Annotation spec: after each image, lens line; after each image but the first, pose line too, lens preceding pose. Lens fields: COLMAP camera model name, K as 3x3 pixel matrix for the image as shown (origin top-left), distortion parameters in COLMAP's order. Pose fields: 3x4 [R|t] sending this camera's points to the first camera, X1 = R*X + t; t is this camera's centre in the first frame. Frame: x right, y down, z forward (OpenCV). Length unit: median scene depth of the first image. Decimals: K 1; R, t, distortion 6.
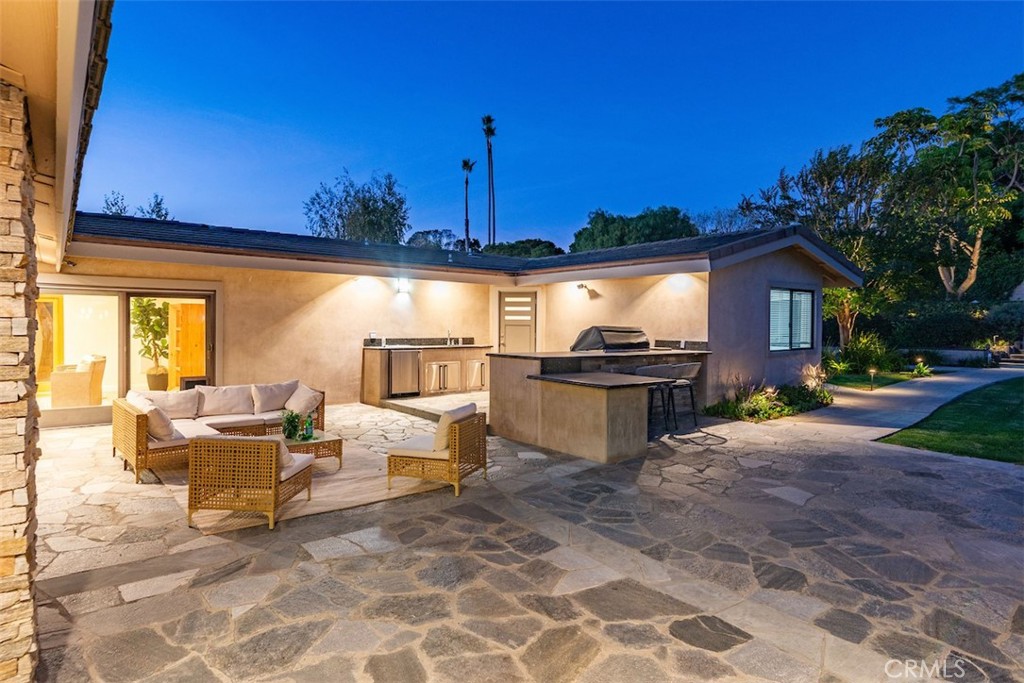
lens RADIAL K [[570.5, 0, 514.4], [0, 570.5, 337.6], [0, 0, 1]] dist [0.006334, -0.000010]
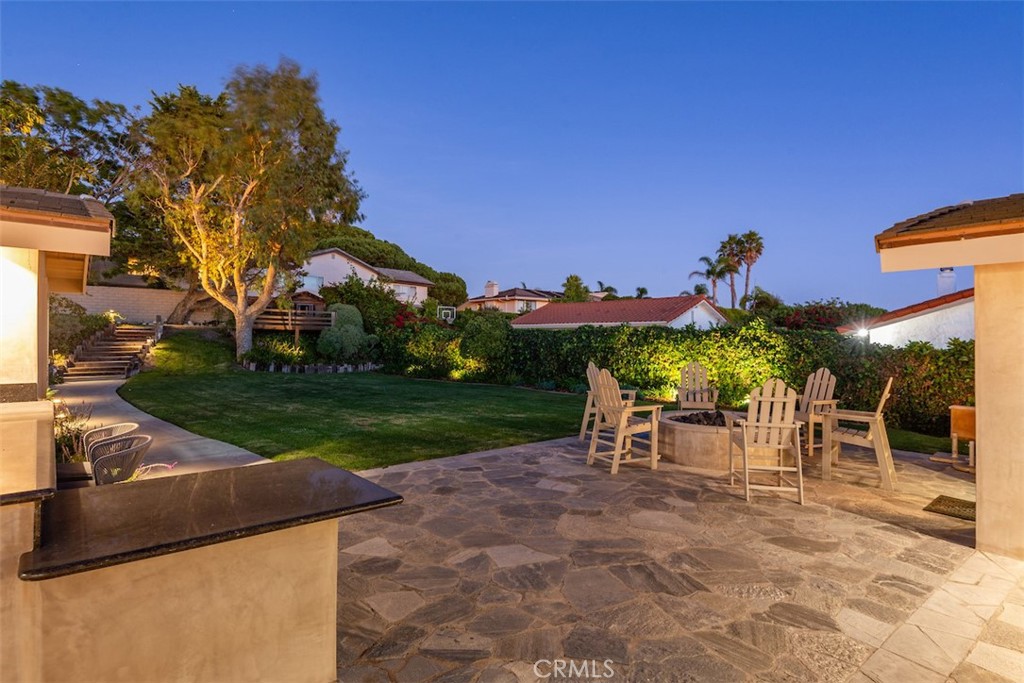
lens RADIAL K [[540.8, 0, 508.4], [0, 540.8, 338.6], [0, 0, 1]] dist [0.017478, -0.000500]
pose [[-0.025166, -0.007970, 0.999652, -0.399265], [0.020935, 0.999745, 0.008498, -0.064847], [-0.999464, 0.021141, -0.024993, 1.342109]]
